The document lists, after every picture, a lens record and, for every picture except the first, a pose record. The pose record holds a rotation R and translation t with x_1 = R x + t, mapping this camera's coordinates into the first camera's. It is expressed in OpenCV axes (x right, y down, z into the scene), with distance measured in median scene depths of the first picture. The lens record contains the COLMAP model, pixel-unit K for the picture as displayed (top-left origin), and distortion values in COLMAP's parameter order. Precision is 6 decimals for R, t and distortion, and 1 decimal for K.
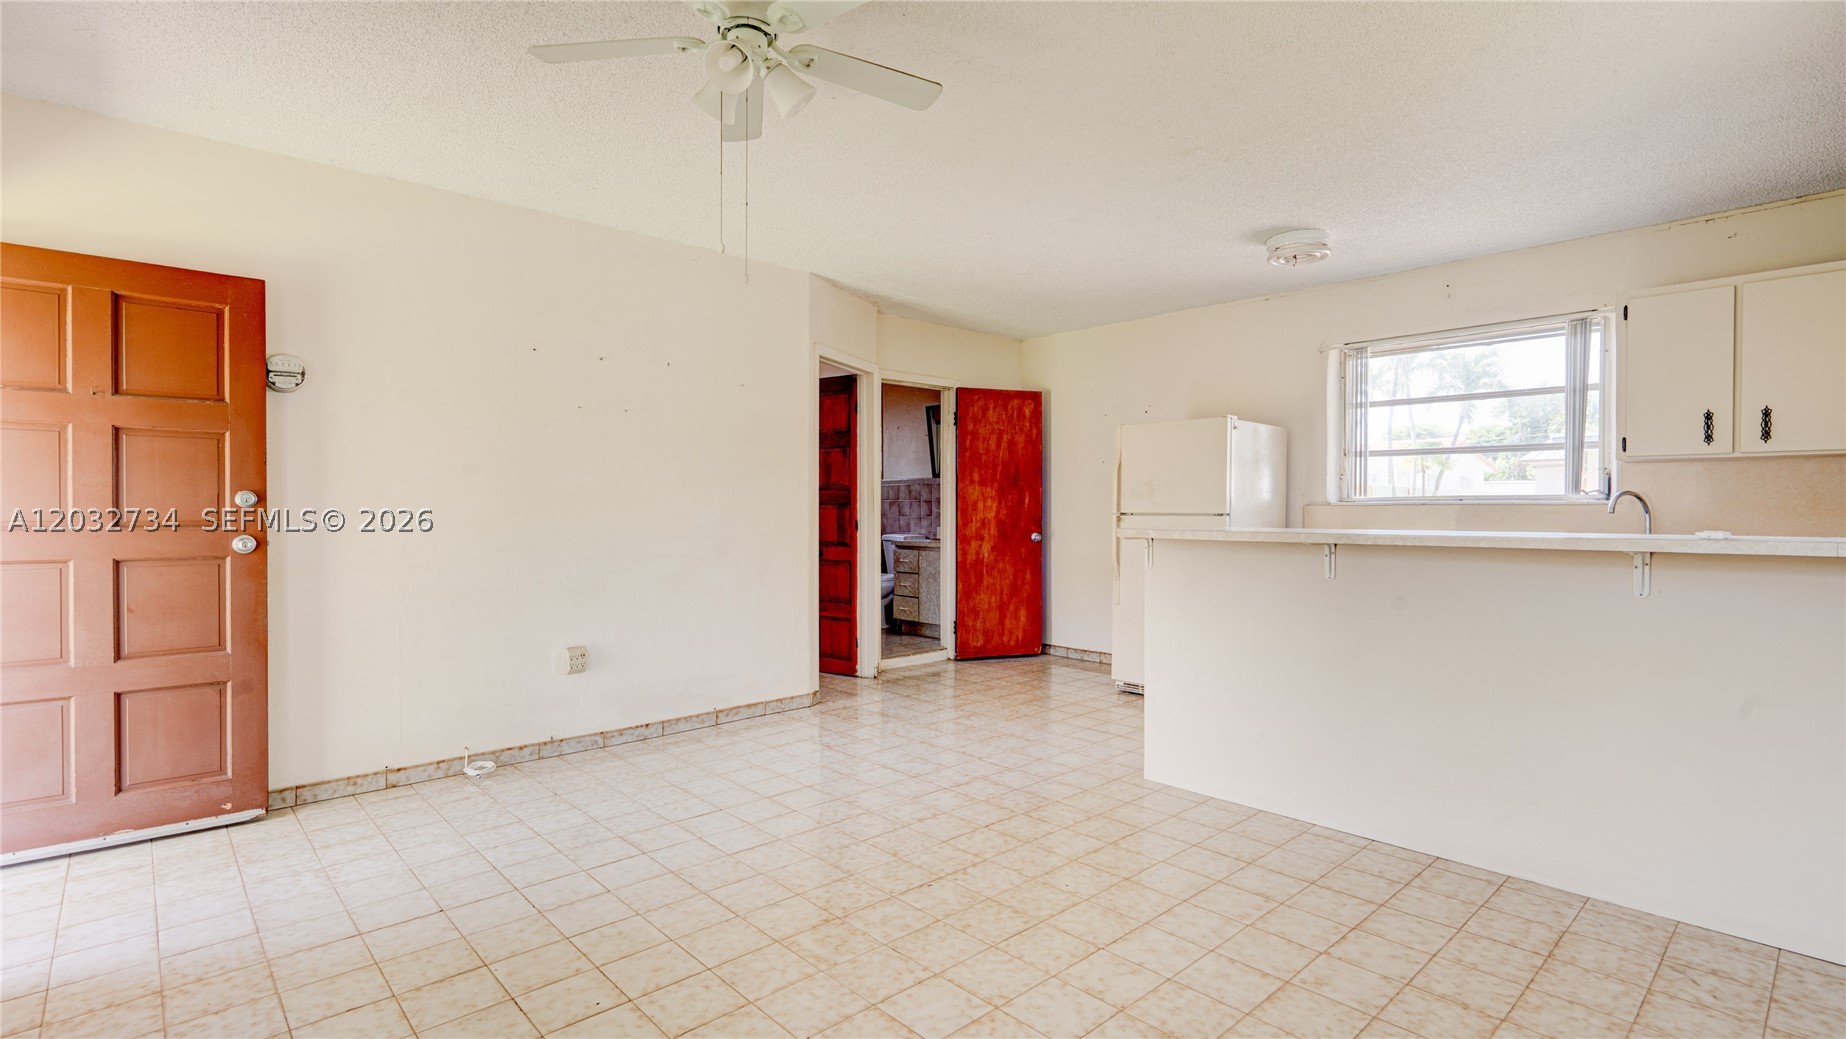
lens RADIAL K [[850.5, 0, 923.9], [0, 850.5, 521.6], [0, 0, 1]] dist [-0.003517, 0.004075]
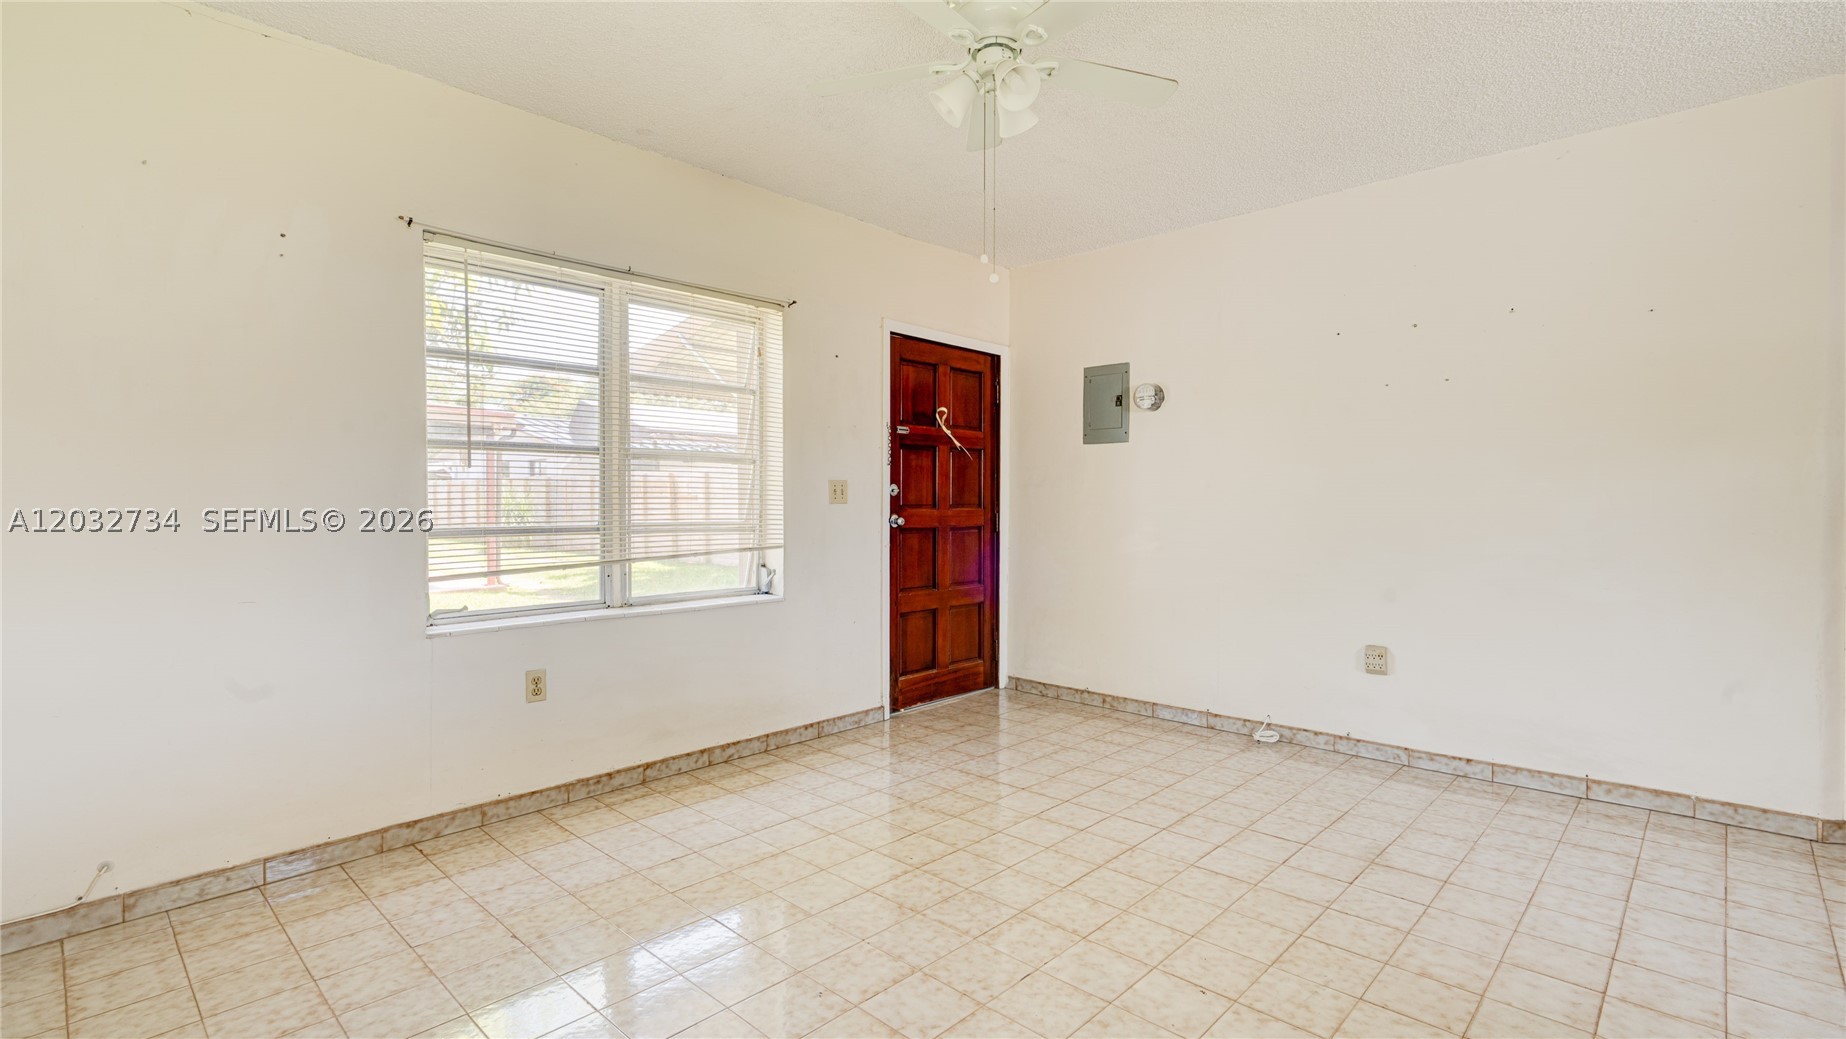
lens RADIAL K [[850.5, 0, 923.9], [0, 850.5, 521.6], [0, 0, 1]] dist [-0.003517, 0.004075]
pose [[0.076275, 0.021511, -0.996855, 0.569495], [-0.017202, 0.999647, 0.020255, 0.008590], [0.996938, 0.015603, 0.076618, 0.557513]]
